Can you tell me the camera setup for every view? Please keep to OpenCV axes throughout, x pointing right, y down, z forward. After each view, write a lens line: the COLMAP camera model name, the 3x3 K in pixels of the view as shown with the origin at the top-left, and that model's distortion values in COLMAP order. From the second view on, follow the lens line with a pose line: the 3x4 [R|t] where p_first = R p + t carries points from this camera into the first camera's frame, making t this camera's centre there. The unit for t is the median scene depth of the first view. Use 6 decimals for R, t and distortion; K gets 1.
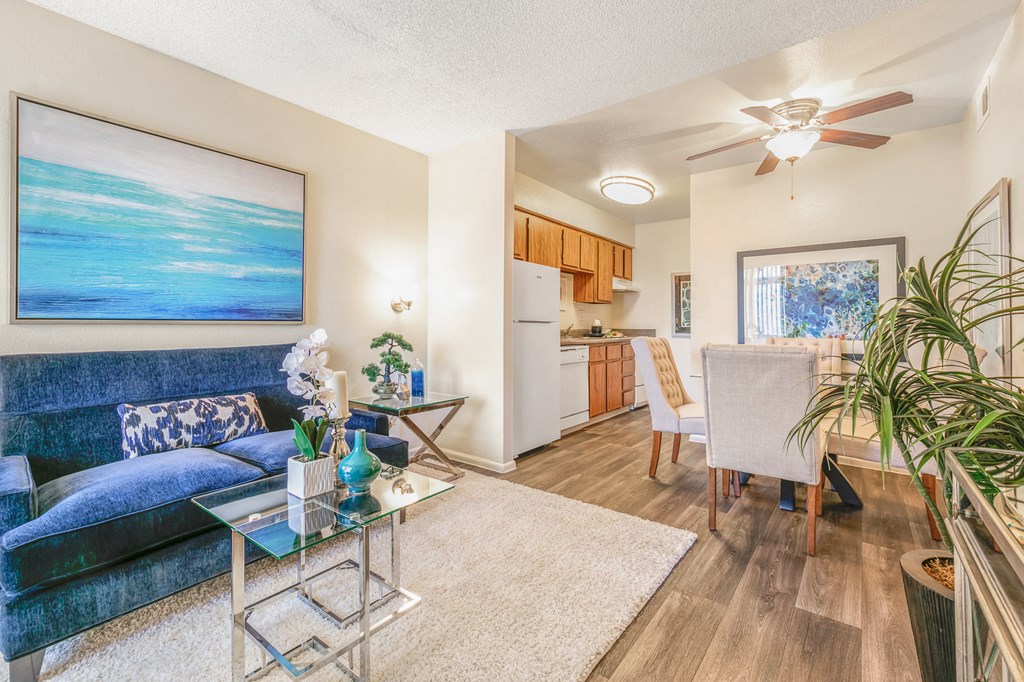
lens RADIAL K [[457.4, 0, 507.1], [0, 457.4, 320.2], [0, 0, 1]] dist [0.000353, 0.000024]
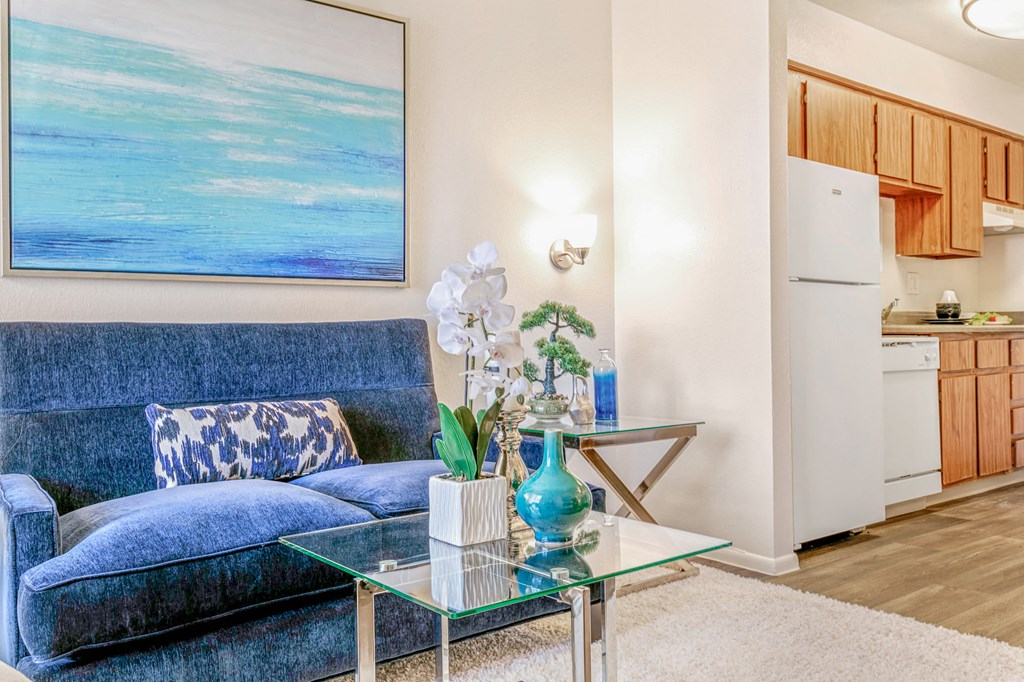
lens RADIAL K [[865.5, 0, 508.8], [0, 865.5, 319.3], [0, 0, 1]] dist [-0.006235, 0.014545]
pose [[0.968406, -0.016939, -0.248805, -0.070098], [0.015853, 0.999854, -0.006367, 0.070940], [0.248876, 0.002221, 0.968533, -0.007638]]
